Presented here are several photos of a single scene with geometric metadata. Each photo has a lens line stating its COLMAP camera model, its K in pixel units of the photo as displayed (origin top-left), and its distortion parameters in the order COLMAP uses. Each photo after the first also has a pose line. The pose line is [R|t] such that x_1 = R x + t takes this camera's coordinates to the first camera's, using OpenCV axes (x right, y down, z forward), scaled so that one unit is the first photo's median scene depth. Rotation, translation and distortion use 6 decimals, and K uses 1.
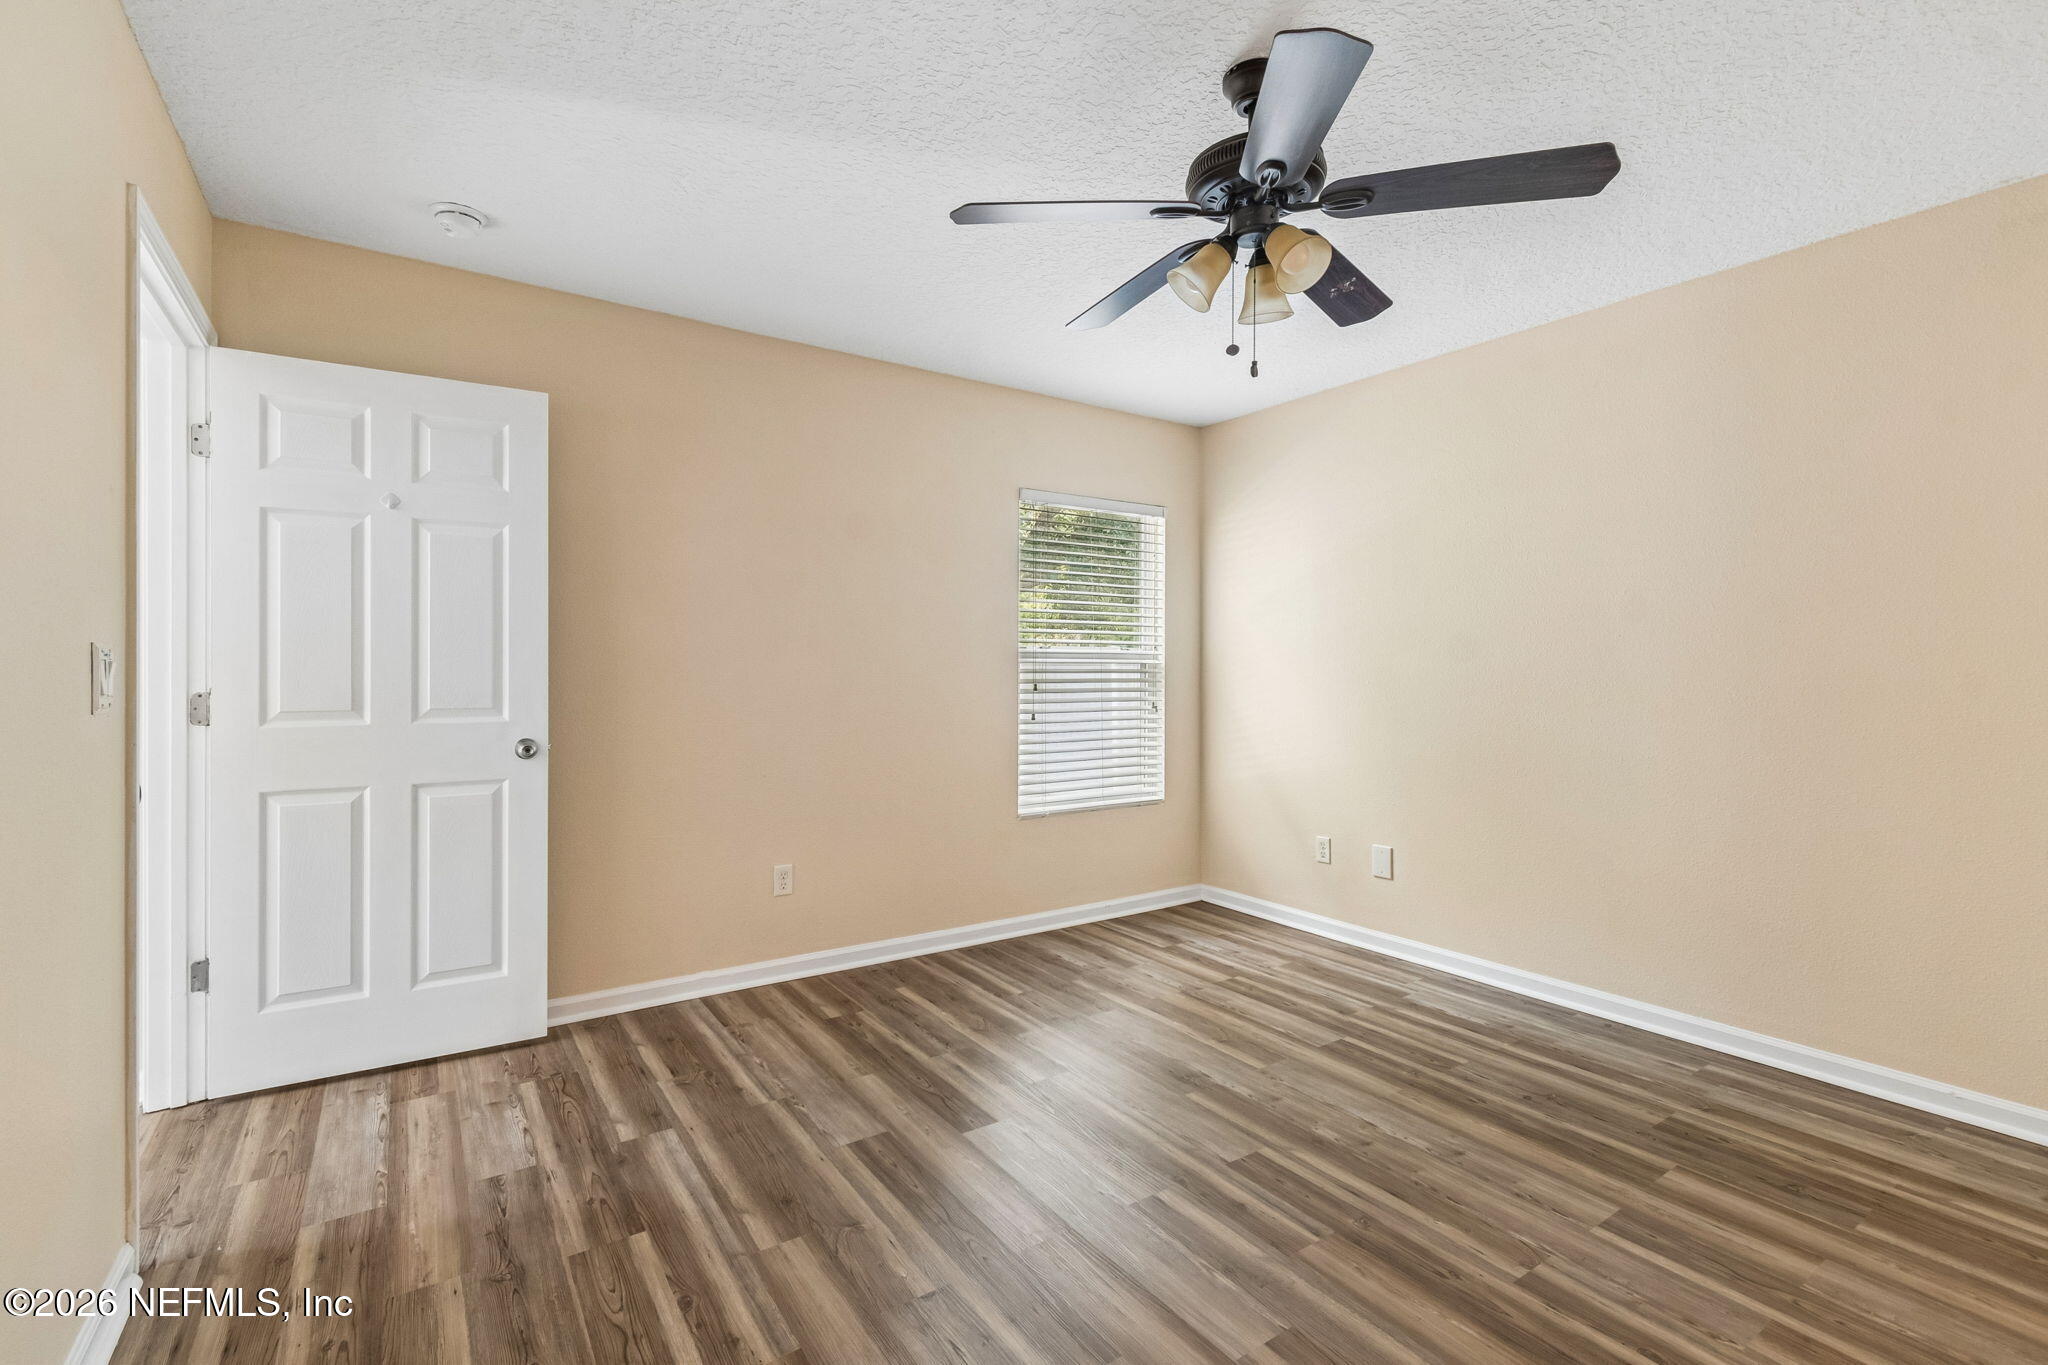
lens RADIAL K [[913.8, 0, 1011.1], [0, 913.8, 677.2], [0, 0, 1]] dist [0.006219, -0.002188]
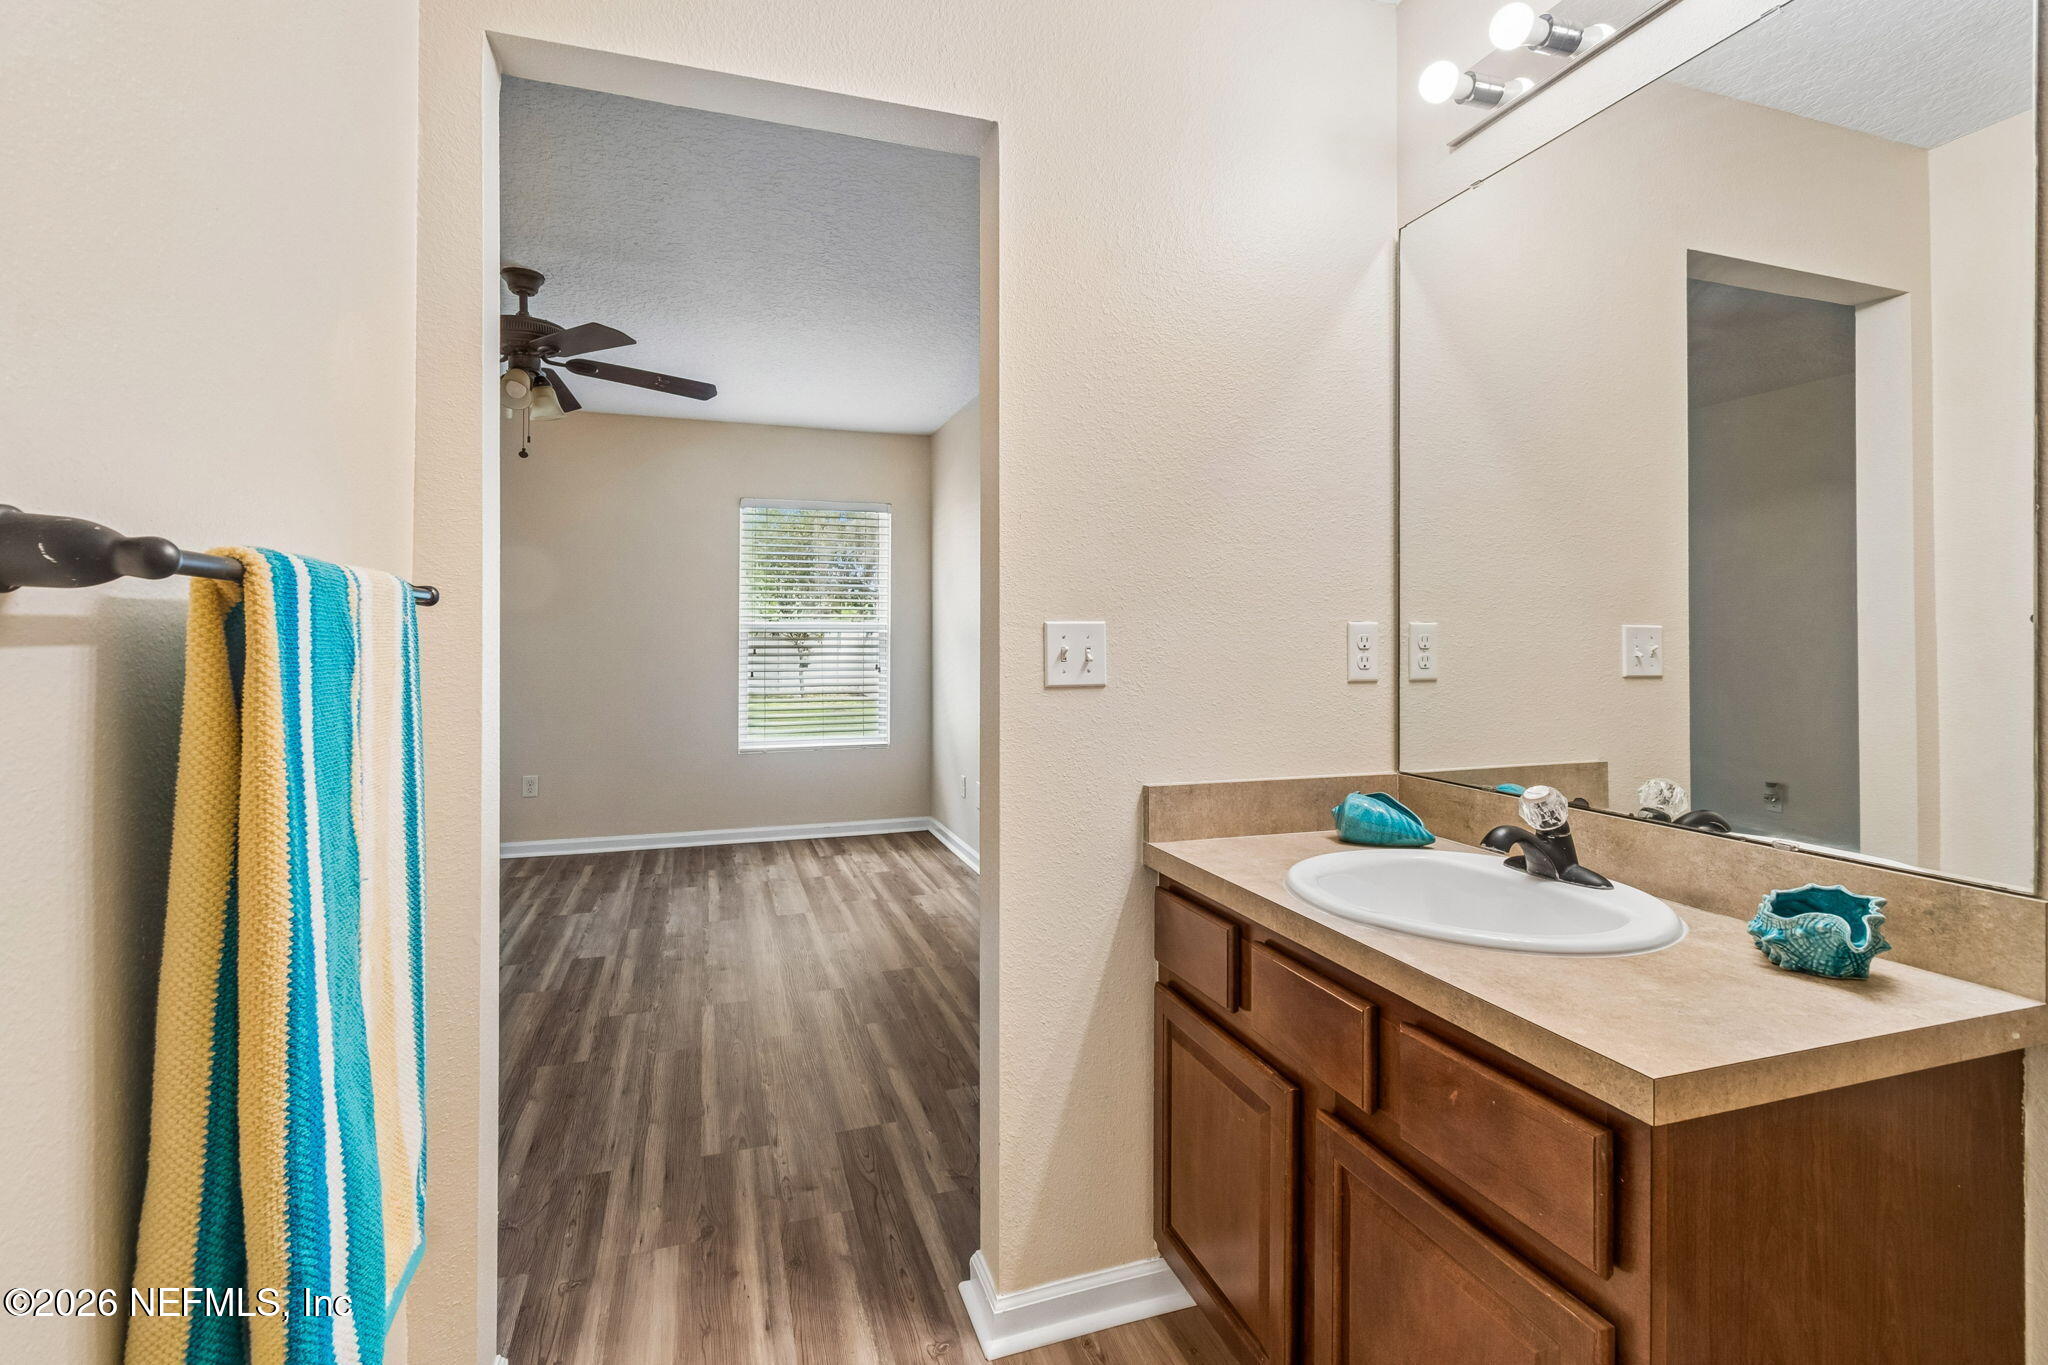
lens RADIAL K [[913.8, 0, 1022.9], [0, 913.8, 676.8], [0, 0, 1]] dist [0.006219, -0.002188]
pose [[0.967886, 0.012721, -0.251068, 0.966322], [-0.004518, 0.999438, 0.033220, 0.001830], [0.251349, -0.031019, 0.967399, -0.205340]]
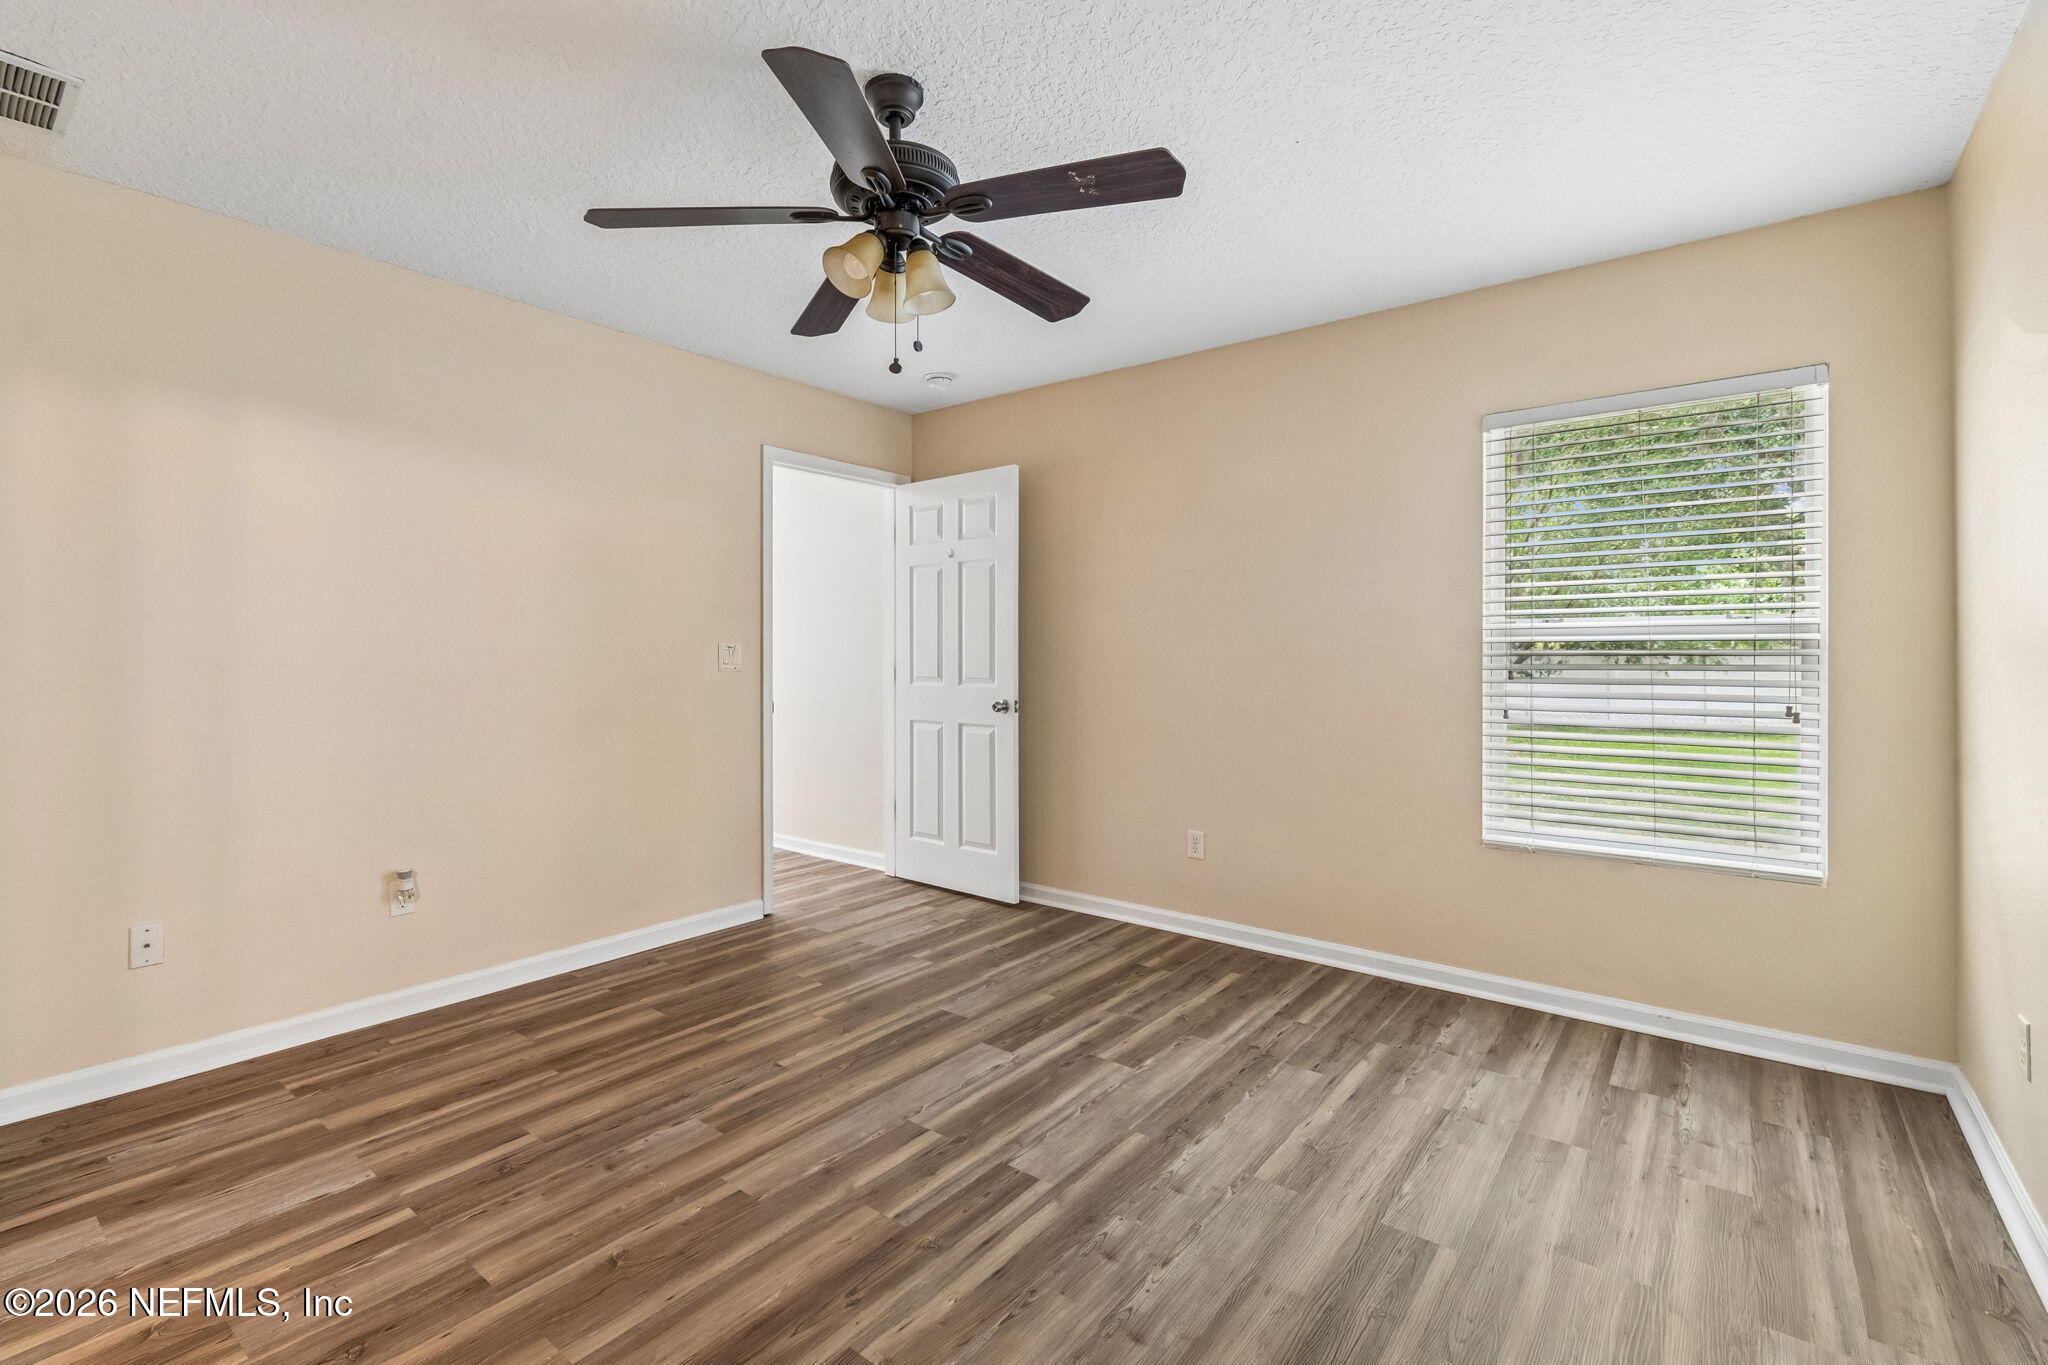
lens RADIAL K [[913.8, 0, 999.6], [0, 913.8, 660.5], [0, 0, 1]] dist [0.006219, -0.002188]
pose [[0.304977, 0.005582, -0.952343, 0.825906], [-0.008310, 0.999960, 0.003200, -0.000909], [0.952323, 0.006939, 0.305012, 0.501161]]
